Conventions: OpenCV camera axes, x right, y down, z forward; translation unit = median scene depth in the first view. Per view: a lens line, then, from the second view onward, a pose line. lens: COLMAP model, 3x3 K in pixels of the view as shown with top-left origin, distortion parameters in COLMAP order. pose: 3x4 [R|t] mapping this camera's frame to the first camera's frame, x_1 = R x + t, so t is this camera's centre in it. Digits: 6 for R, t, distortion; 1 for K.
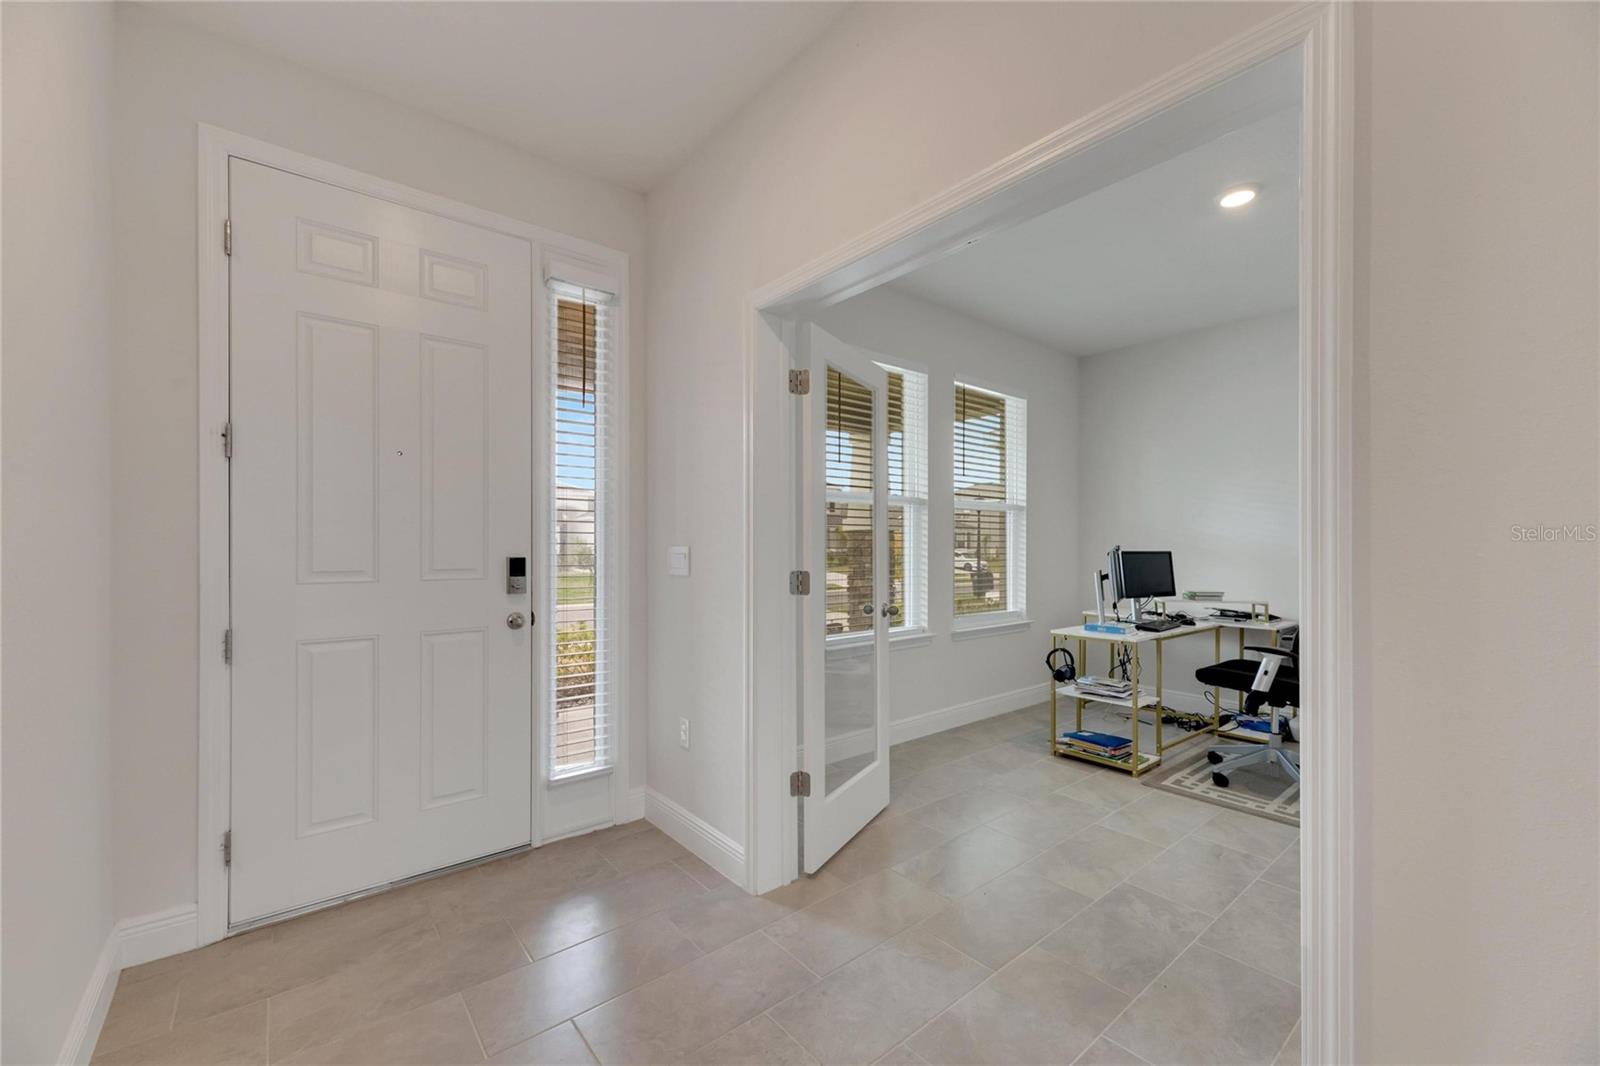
lens RADIAL K [[639.2, 0, 796.7], [0, 639.2, 547.8], [0, 0, 1]] dist [0.009751, -0.001615]
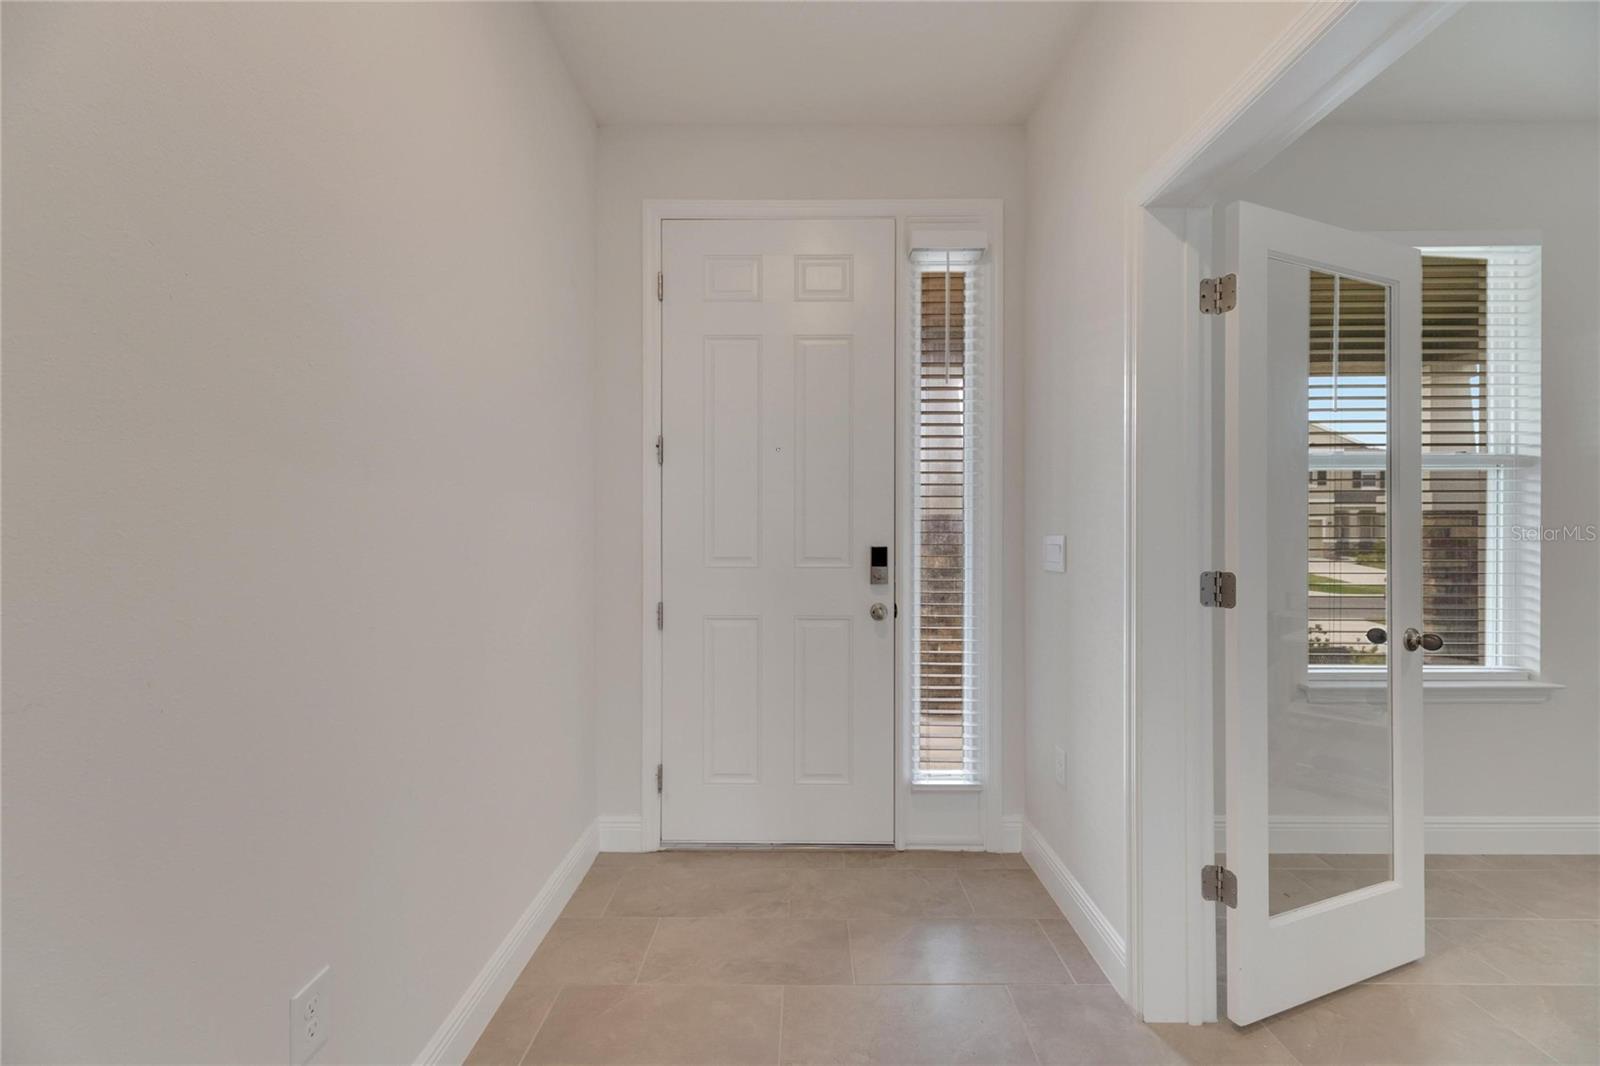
lens RADIAL K [[639.2, 0, 799.1], [0, 639.2, 536.2], [0, 0, 1]] dist [0.009751, -0.001615]
pose [[0.776067, 0.001992, -0.630648, 0.078333], [-0.001579, 0.999998, 0.001215, -0.001900], [0.630649, 0.000053, 0.776068, 0.164020]]
